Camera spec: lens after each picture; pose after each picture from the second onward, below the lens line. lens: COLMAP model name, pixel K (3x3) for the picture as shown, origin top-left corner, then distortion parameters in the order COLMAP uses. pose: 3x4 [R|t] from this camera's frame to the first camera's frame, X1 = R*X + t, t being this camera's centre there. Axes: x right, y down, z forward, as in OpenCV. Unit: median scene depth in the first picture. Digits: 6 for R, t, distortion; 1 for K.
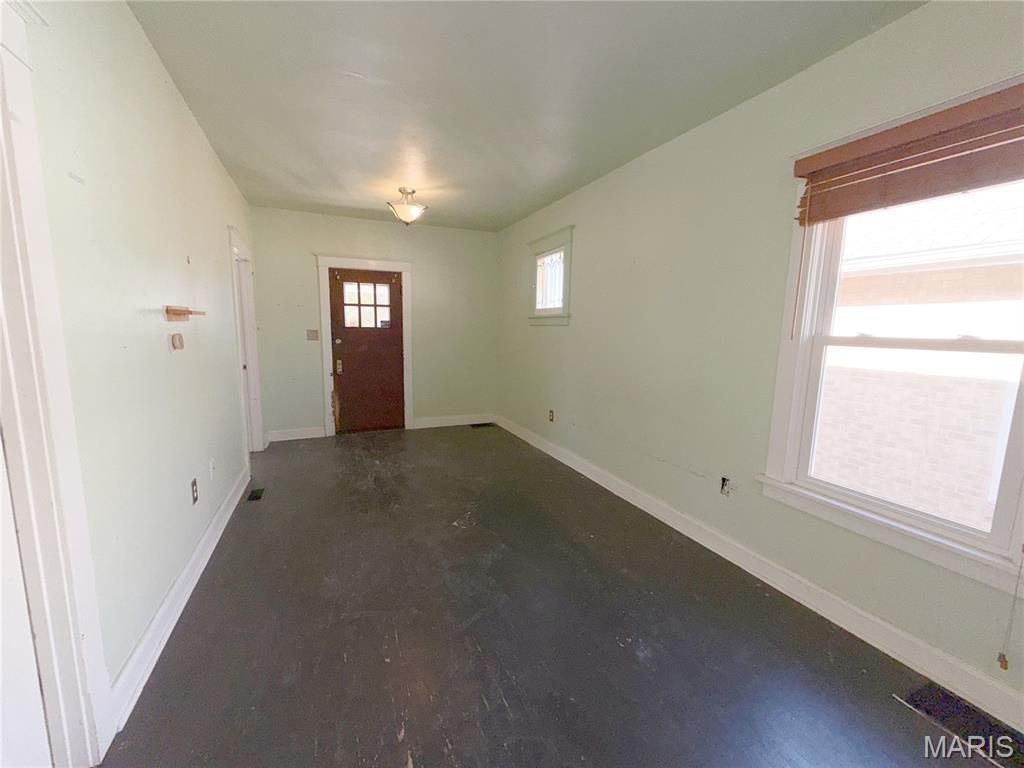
lens RADIAL K [[407.8, 0, 509.9], [0, 407.8, 386.5], [0, 0, 1]] dist [0.001744, -0.000073]
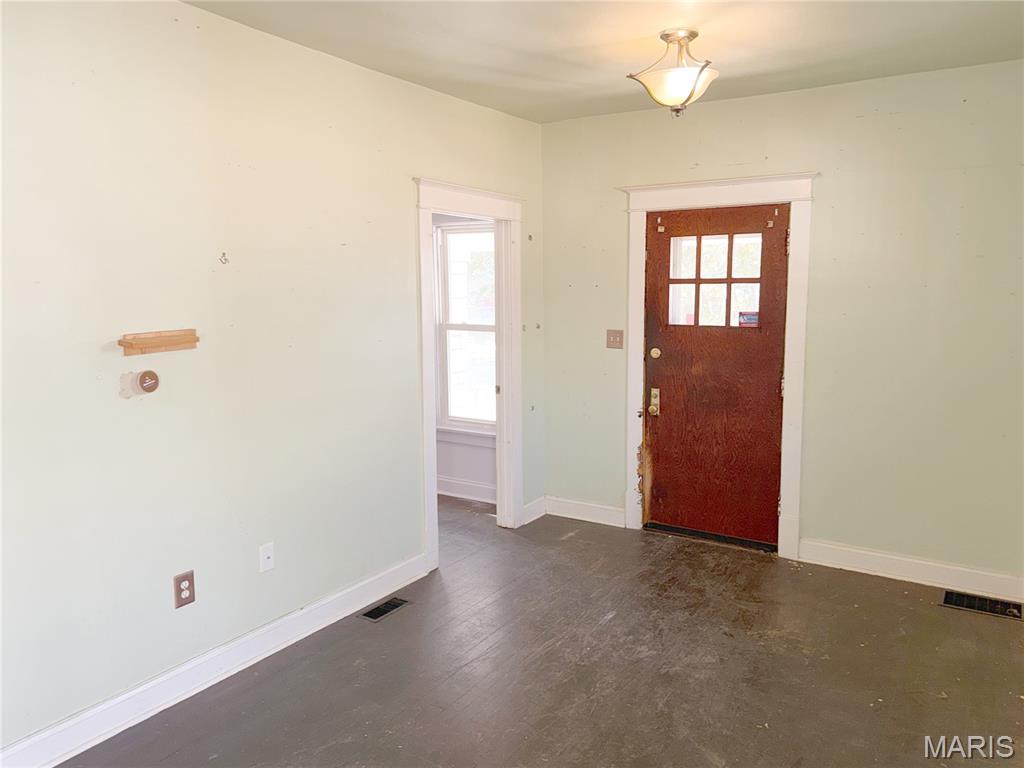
lens RADIAL K [[752.0, 0, 512.8], [0, 752.0, 381.7], [0, 0, 1]] dist [0.025309, -0.002965]
pose [[0.563681, 0.095028, -0.820508, 0.258038], [-0.105090, 0.993538, 0.042871, -0.094894], [0.819280, 0.062062, 0.570025, 0.309566]]
